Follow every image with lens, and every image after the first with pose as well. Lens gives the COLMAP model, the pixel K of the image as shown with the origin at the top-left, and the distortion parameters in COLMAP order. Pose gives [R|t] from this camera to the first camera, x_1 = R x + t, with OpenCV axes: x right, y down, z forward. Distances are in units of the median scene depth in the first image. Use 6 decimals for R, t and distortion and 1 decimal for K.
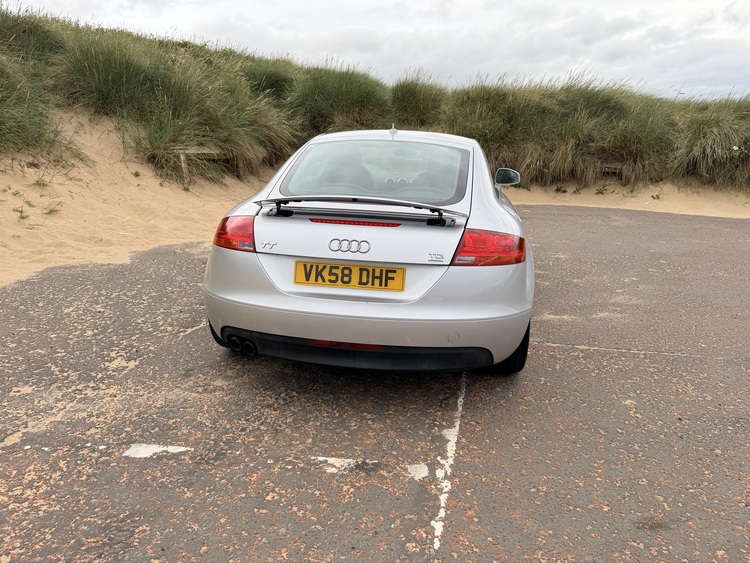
lens RADIAL K [[517.0, 0, 373.2], [0, 517.0, 284.7], [0, 0, 1]] dist [0.066868, -0.099302]
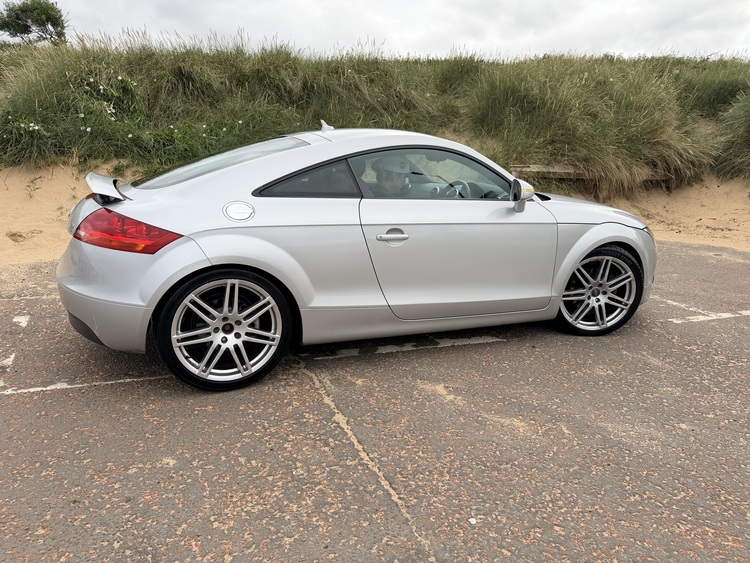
lens RADIAL K [[517.0, 0, 373.2], [0, 517.0, 284.7], [0, 0, 1]] dist [0.066868, -0.099302]
pose [[0.529310, 0.194527, -0.825827, 0.851583], [-0.240431, 0.967851, 0.073878, -0.102591], [0.813648, 0.159450, 0.559064, 0.546944]]
